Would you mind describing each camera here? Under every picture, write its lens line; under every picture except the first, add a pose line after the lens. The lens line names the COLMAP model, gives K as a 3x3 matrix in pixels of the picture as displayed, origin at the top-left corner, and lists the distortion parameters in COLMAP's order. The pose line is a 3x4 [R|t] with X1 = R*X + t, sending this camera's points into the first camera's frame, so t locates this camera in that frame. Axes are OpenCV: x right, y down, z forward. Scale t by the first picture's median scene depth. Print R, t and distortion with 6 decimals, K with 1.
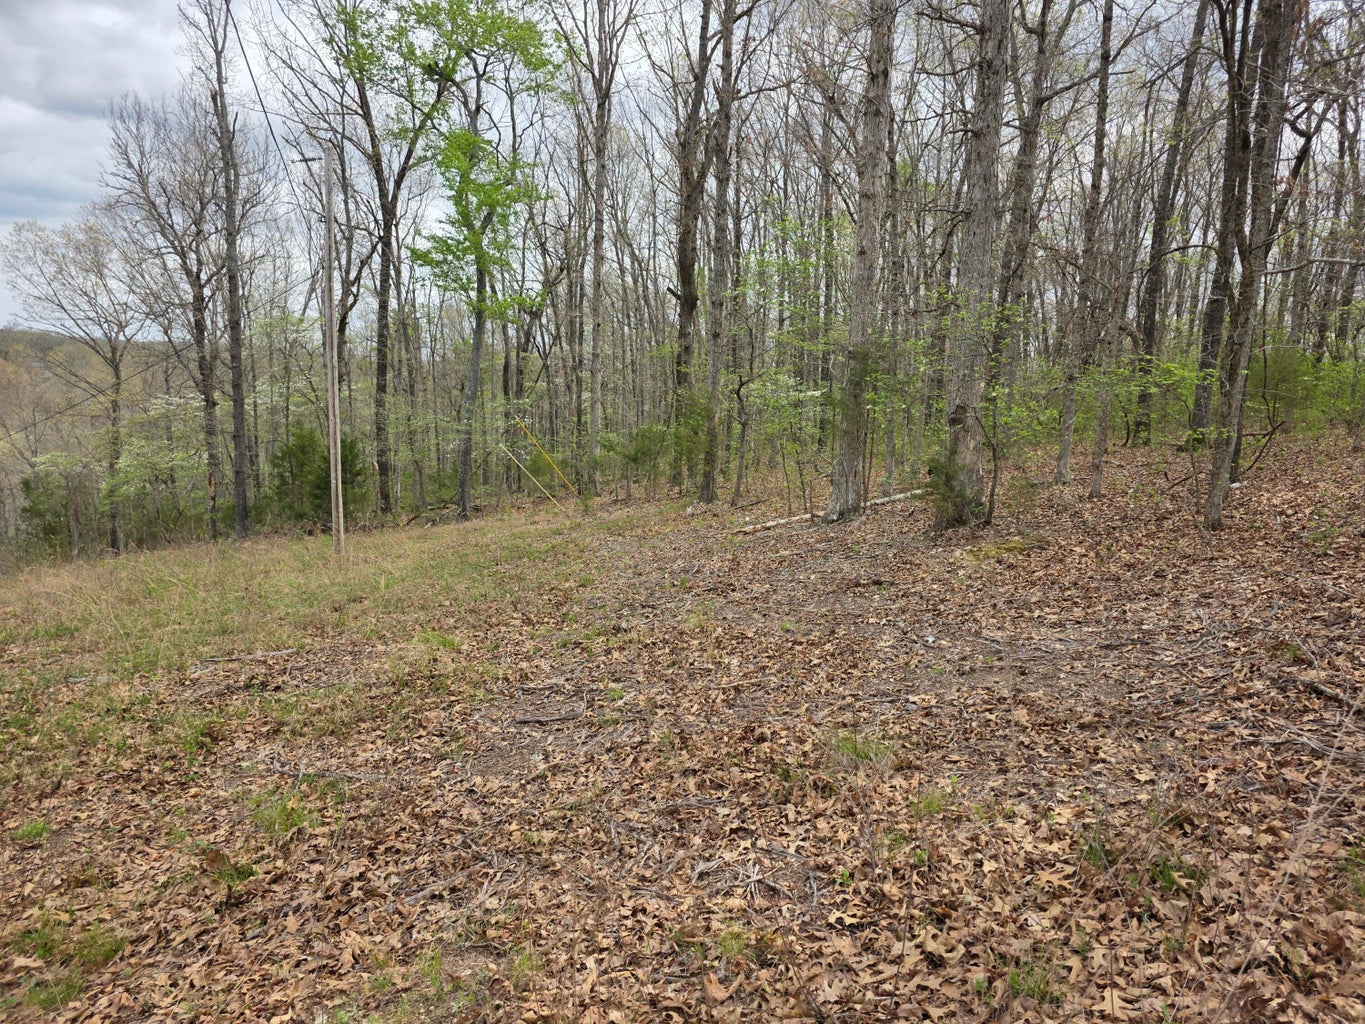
lens RADIAL K [[906.3, 0, 687.0], [0, 906.3, 508.5], [0, 0, 1]] dist [-0.001229, 0.000863]
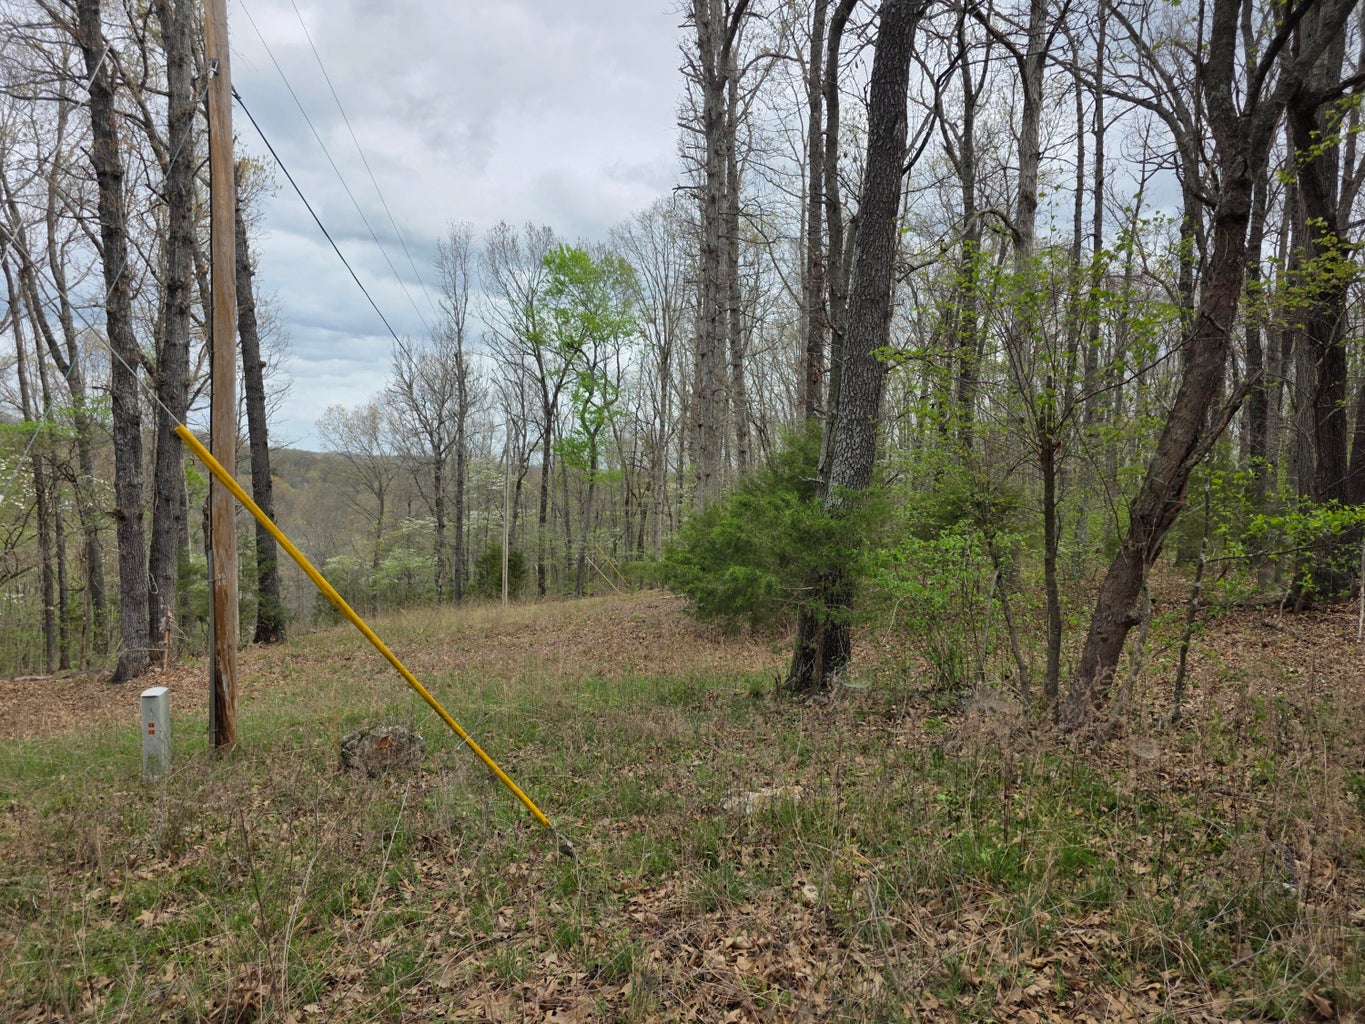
lens RADIAL K [[906.3, 0, 678.9], [0, 906.3, 511.9], [0, 0, 1]] dist [-0.001229, 0.000863]
pose [[0.977751, 0.001709, -0.209762, 0.243495], [-0.025716, 0.993401, -0.111773, 0.027987], [0.208187, 0.114680, 0.971343, -0.525103]]
